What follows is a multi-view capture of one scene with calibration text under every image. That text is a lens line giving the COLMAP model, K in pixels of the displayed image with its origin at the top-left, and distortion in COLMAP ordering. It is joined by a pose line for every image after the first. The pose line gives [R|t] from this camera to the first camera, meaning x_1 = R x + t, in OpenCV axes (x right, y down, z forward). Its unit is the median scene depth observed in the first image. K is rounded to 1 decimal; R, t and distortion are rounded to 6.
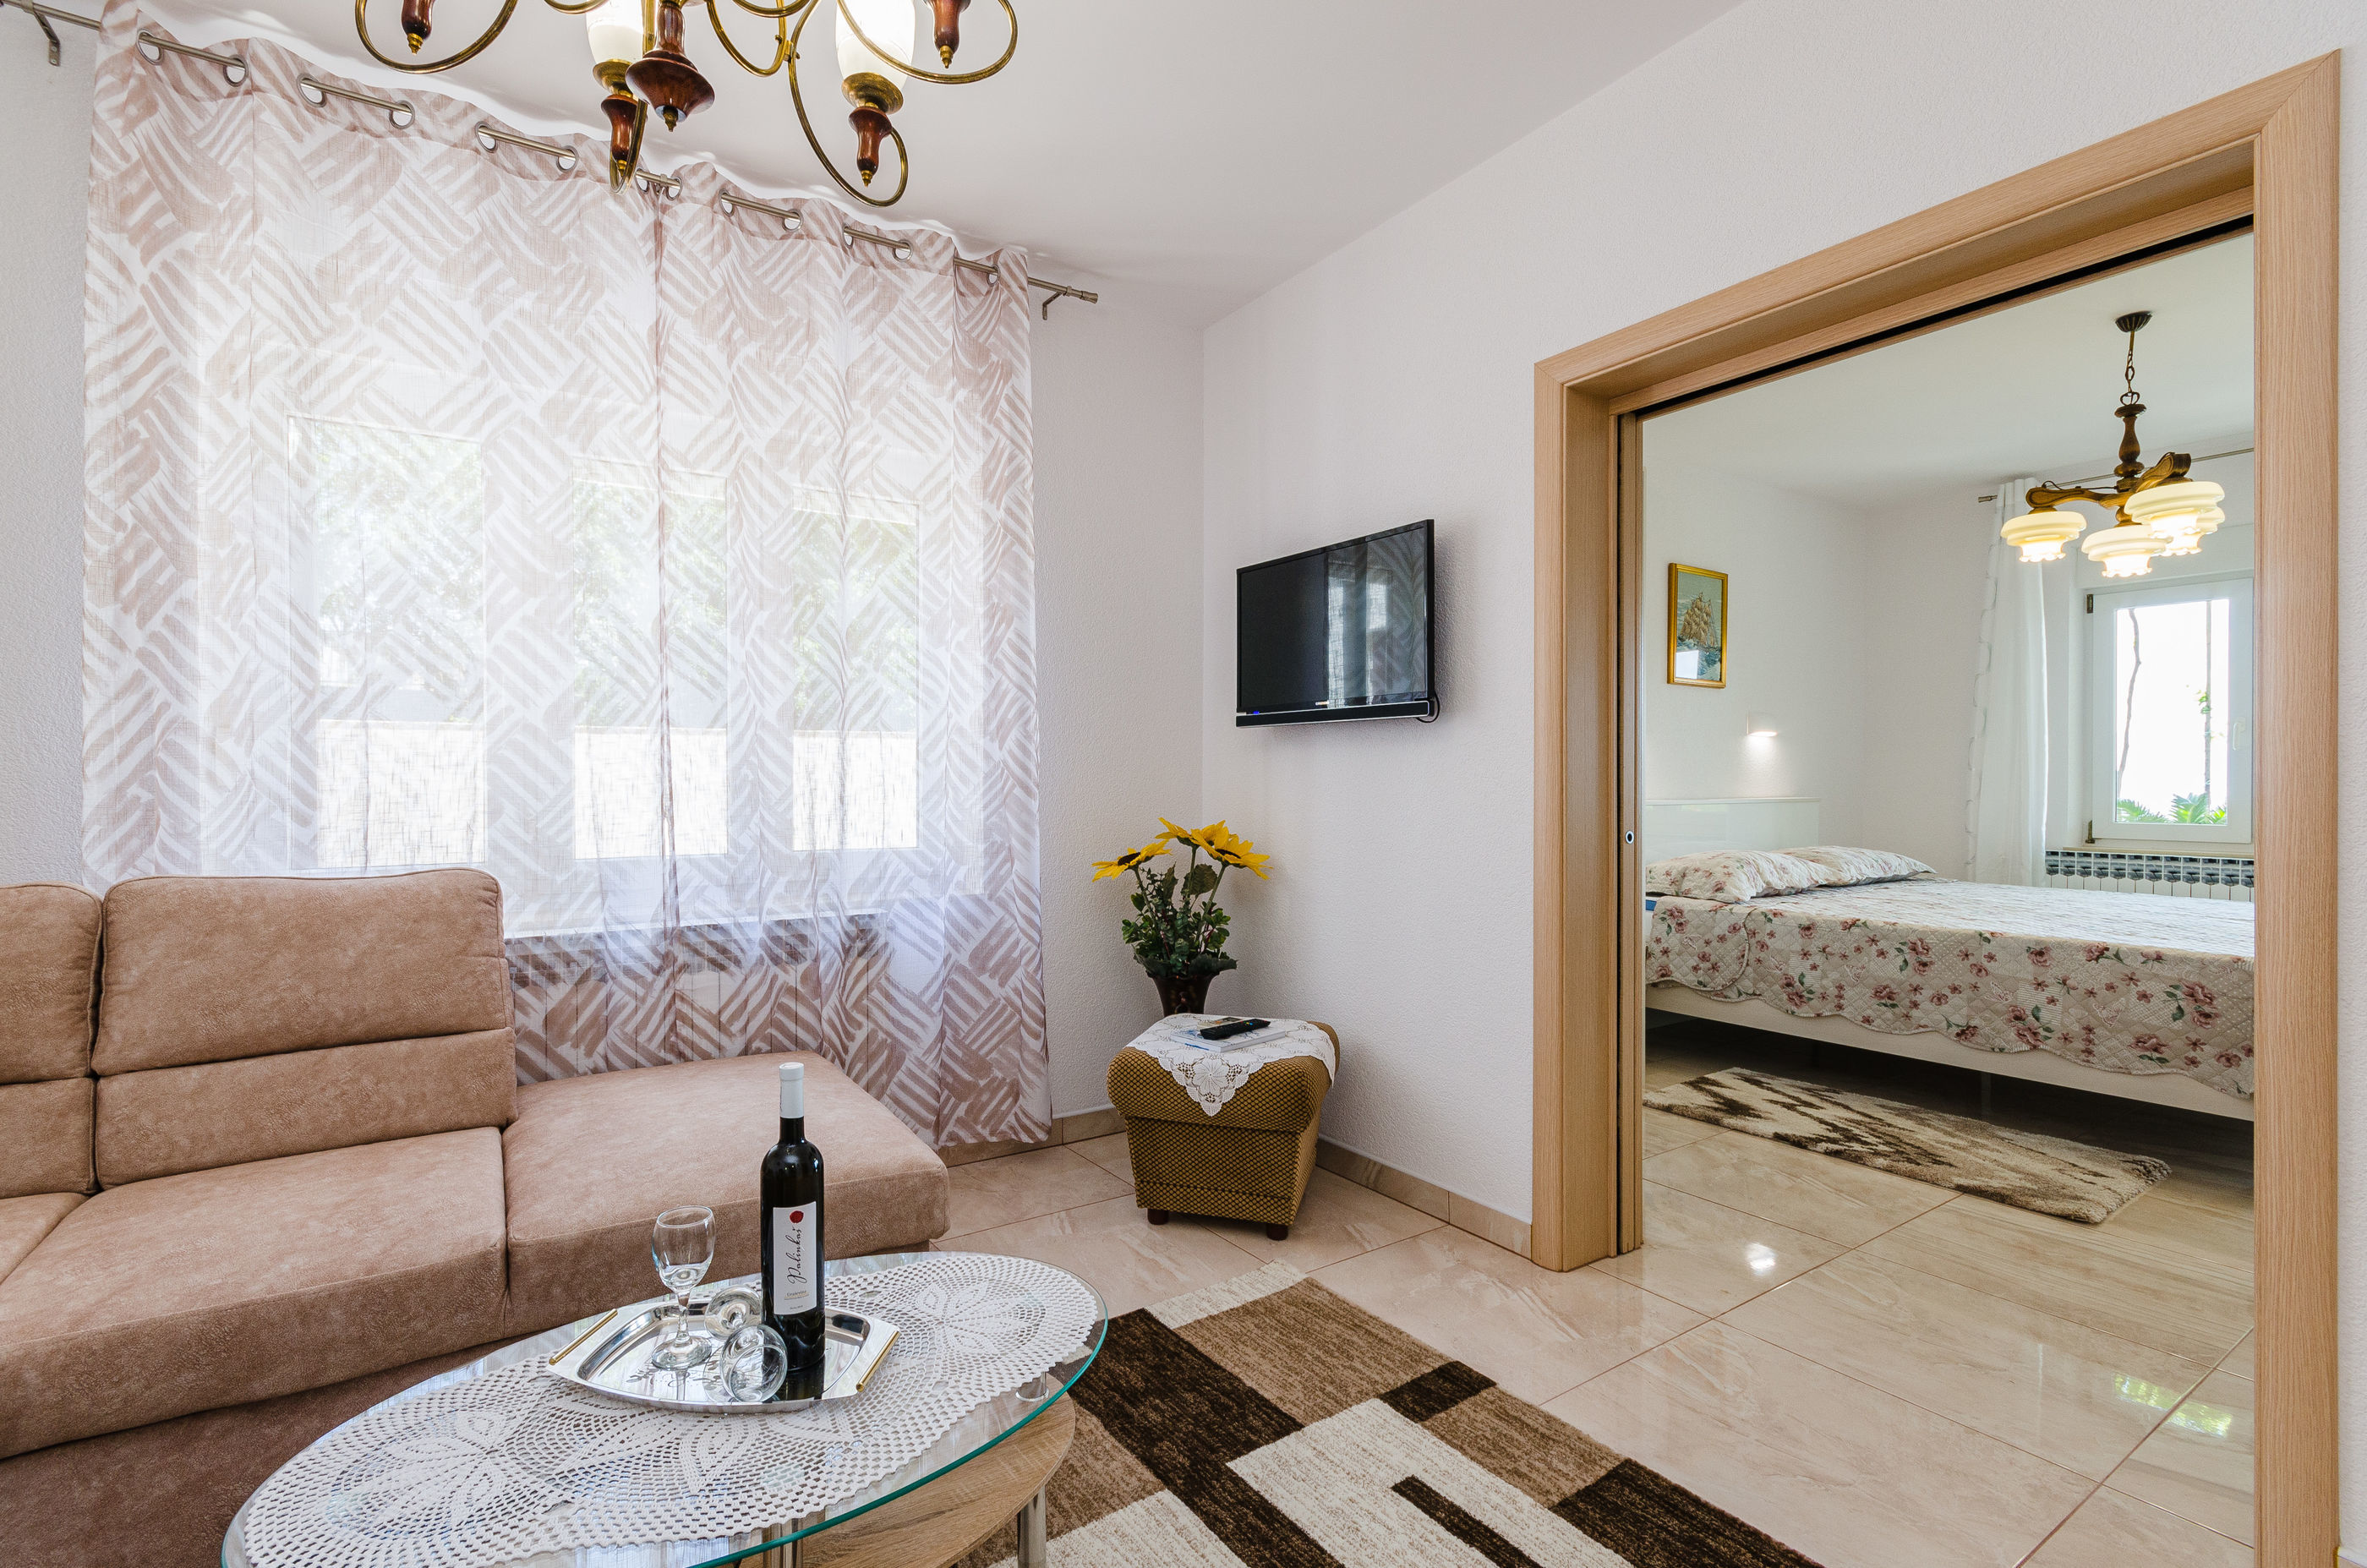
lens RADIAL K [[1051.0, 0, 1144.6], [0, 1051.0, 791.3], [0, 0, 1]] dist [0.002751, 0.000748]
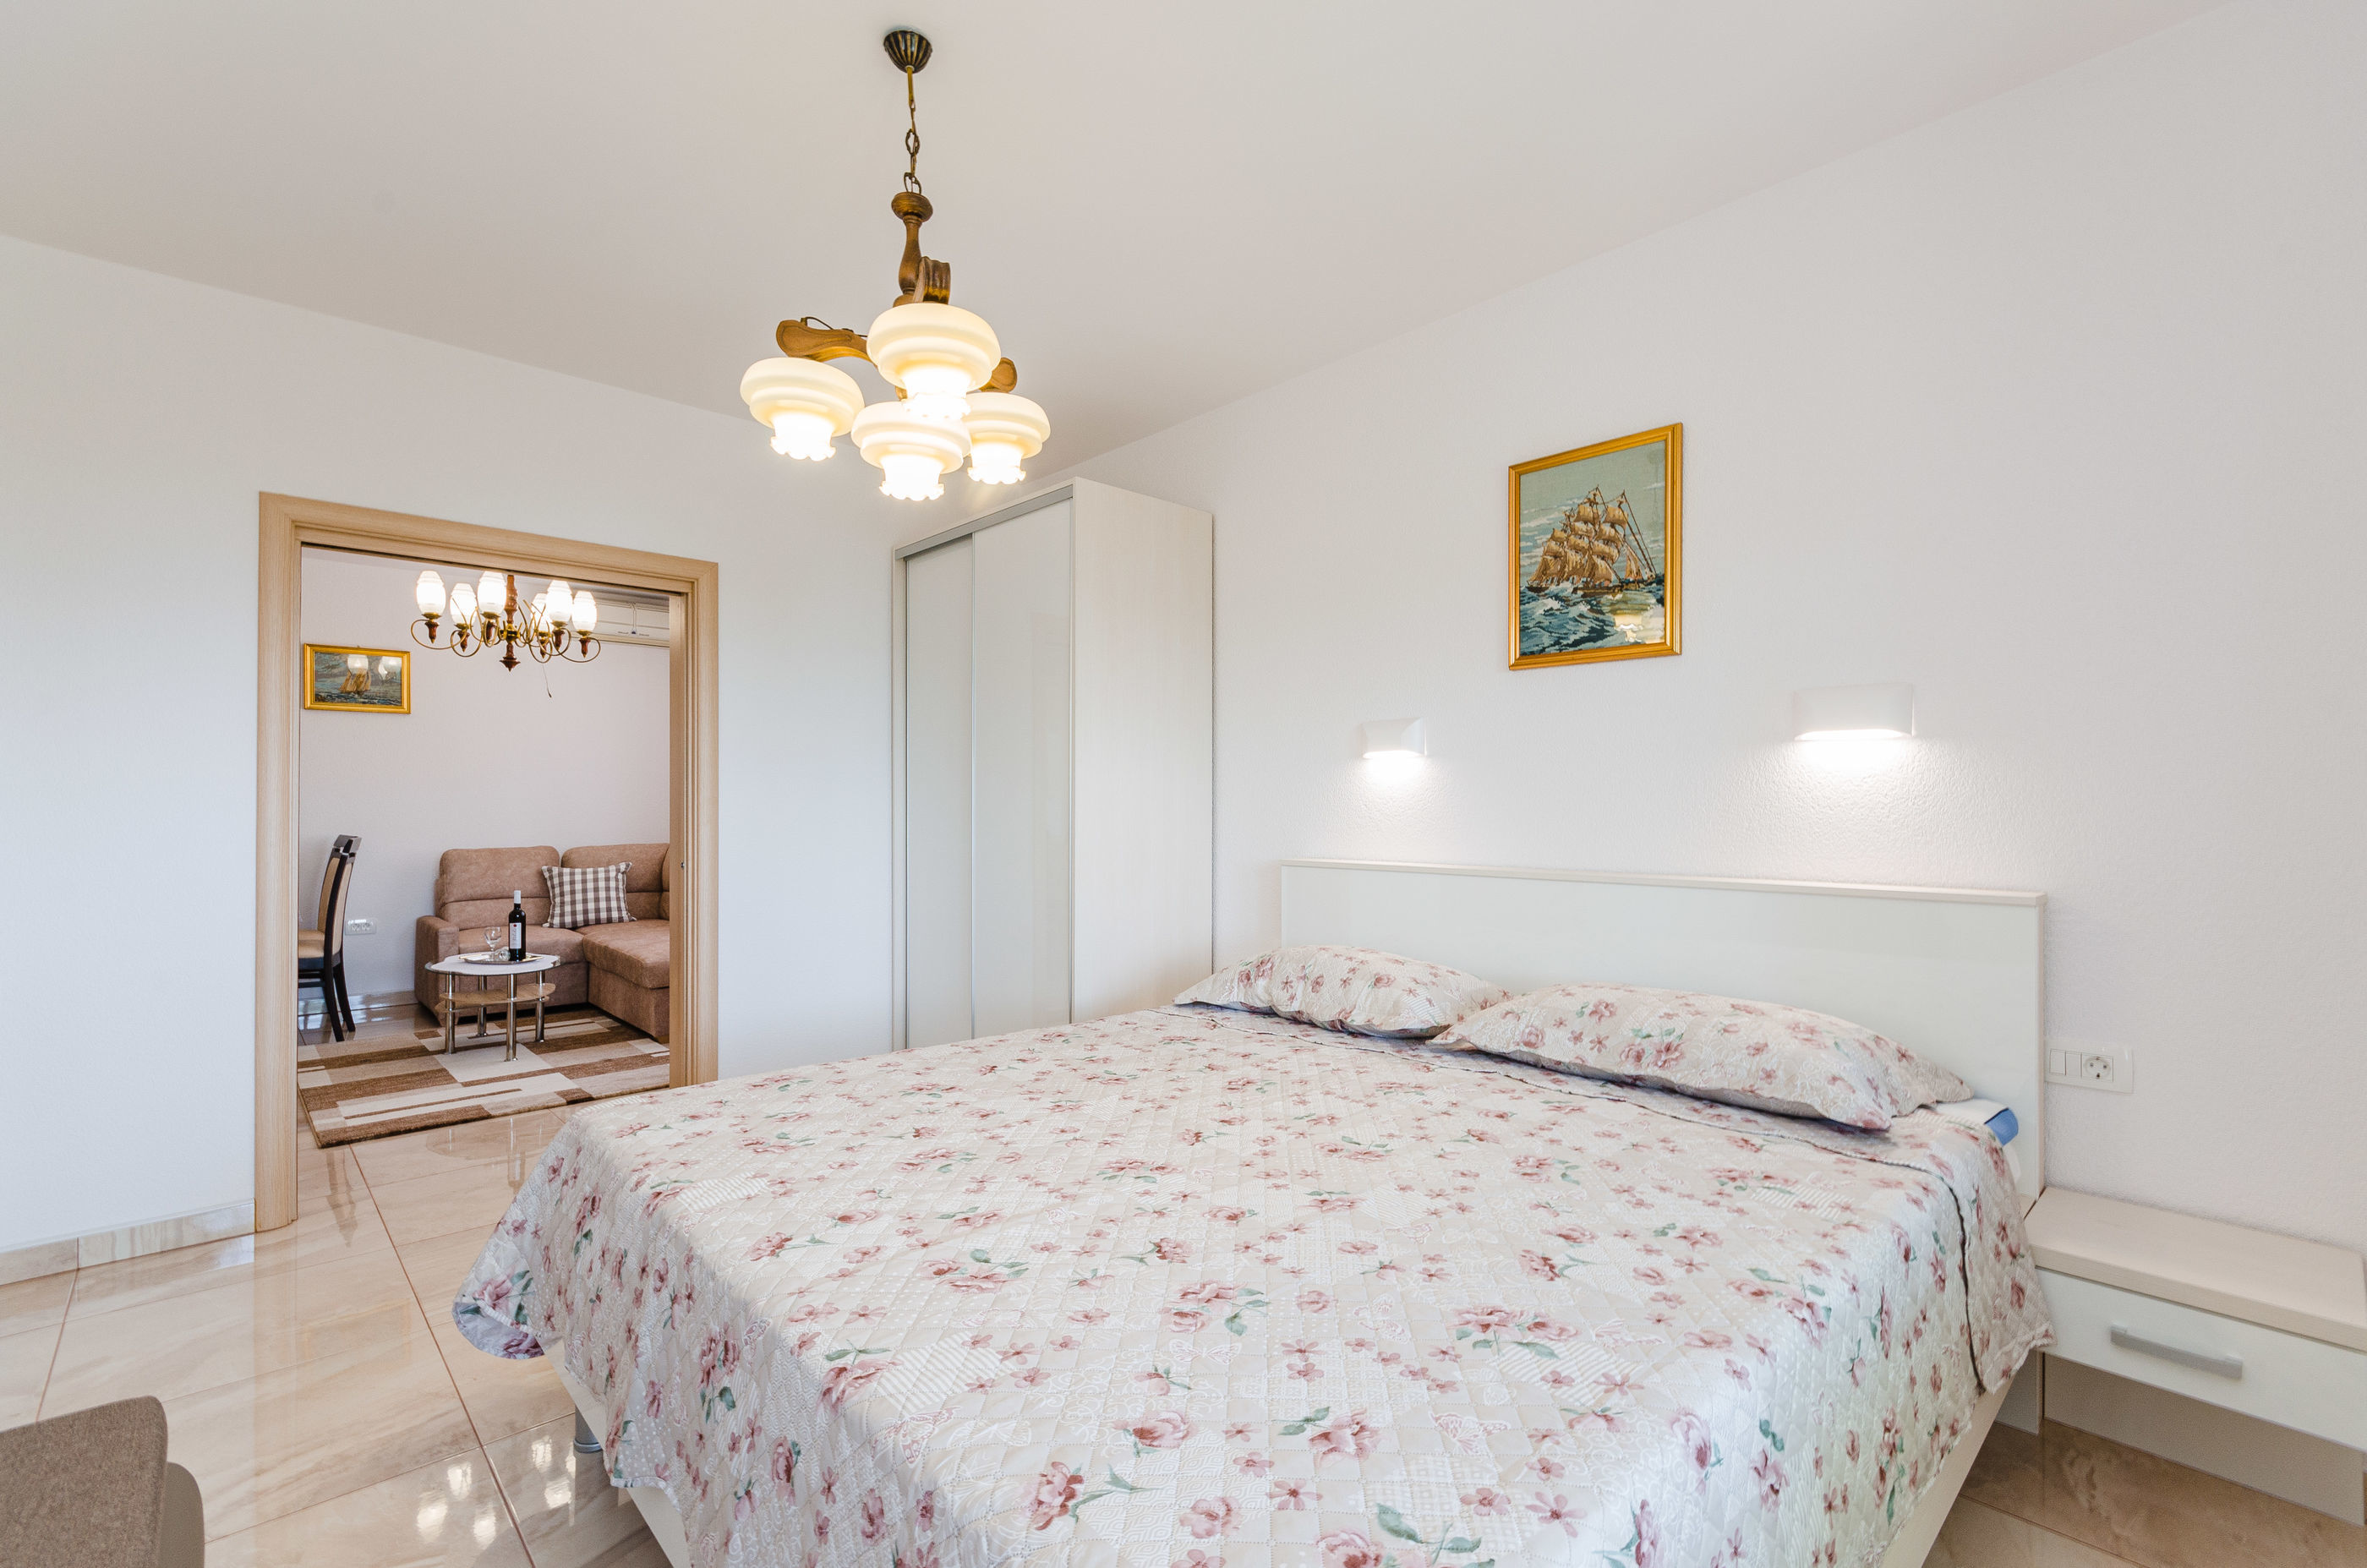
lens RADIAL K [[1074.0, 0, 1236.7], [0, 1074.0, 807.0], [0, 0, 1]] dist [-0.000275, -0.000245]
pose [[0.193504, 0.004260, -0.981090, 1.810421], [-0.008692, 0.999959, 0.002628, -0.044847], [0.981061, 0.008019, 0.193533, 1.250456]]
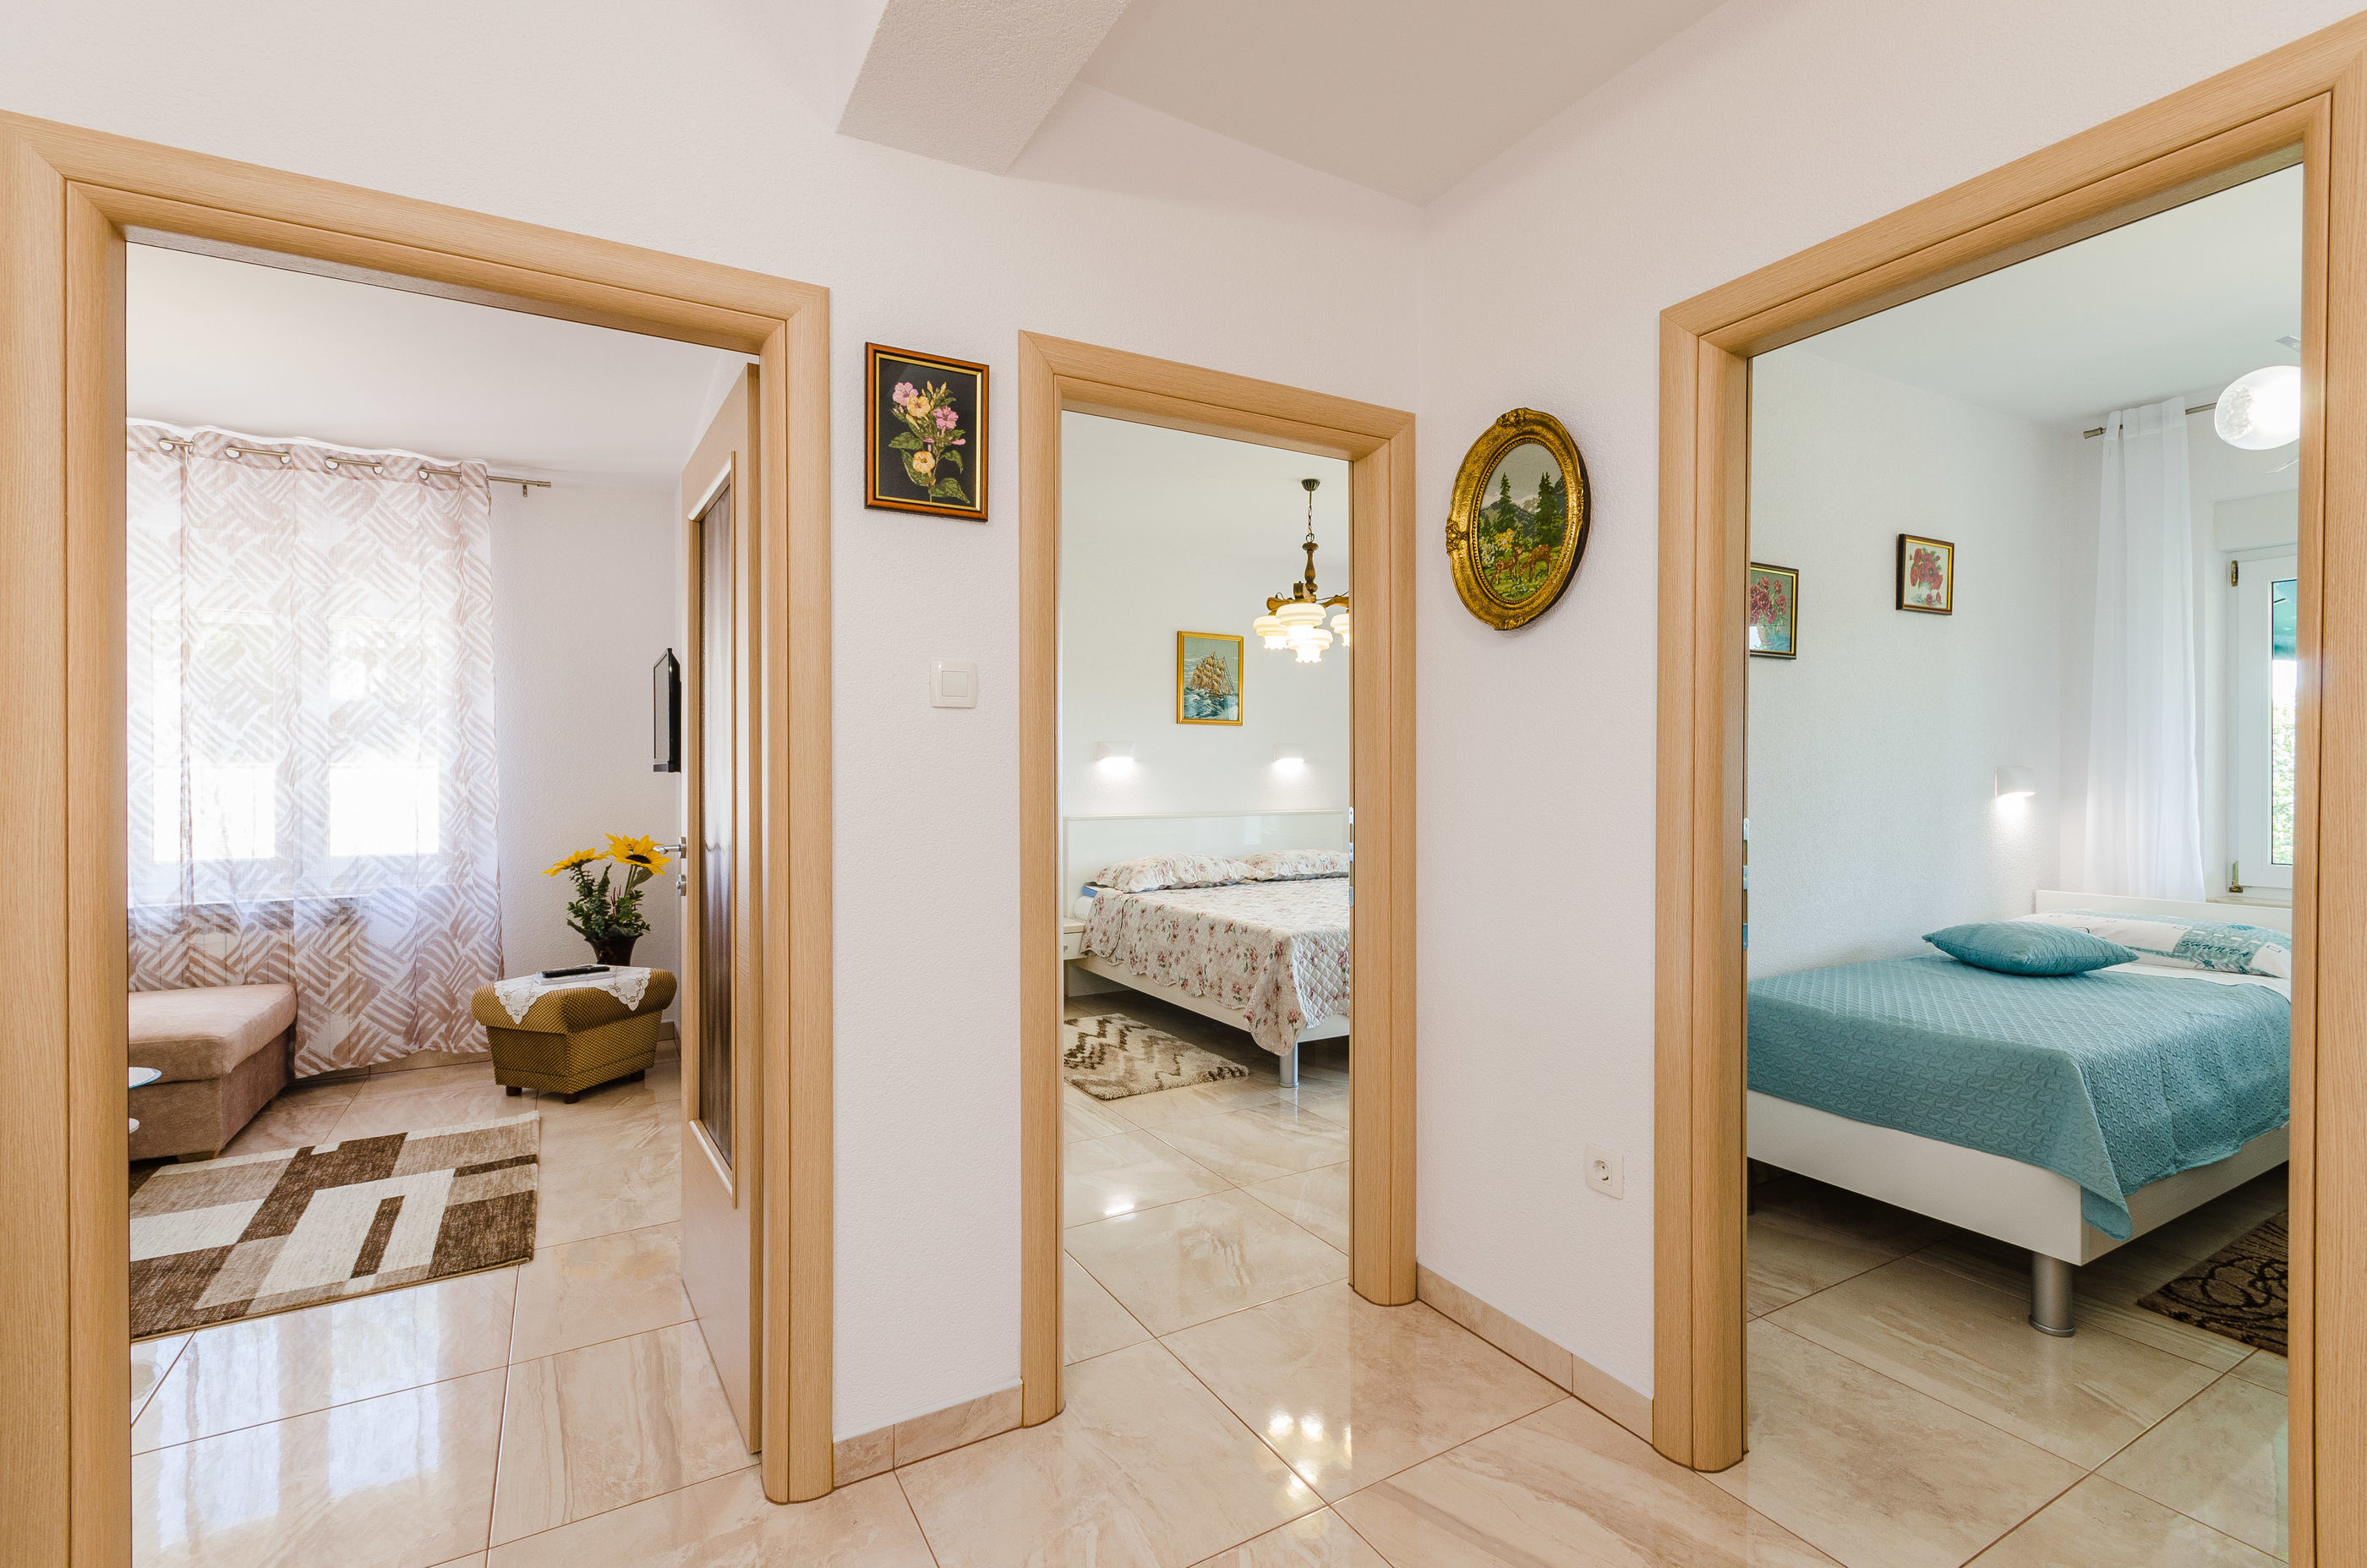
lens RADIAL K [[1020.5, 0, 1202.0], [0, 1020.5, 780.7], [0, 0, 1]] dist [0.003846, -0.000375]
pose [[0.999518, -0.000657, -0.031036, 0.969033], [0.000471, 0.999982, -0.006002, -0.042697], [0.031039, 0.005985, 0.999500, -0.436454]]
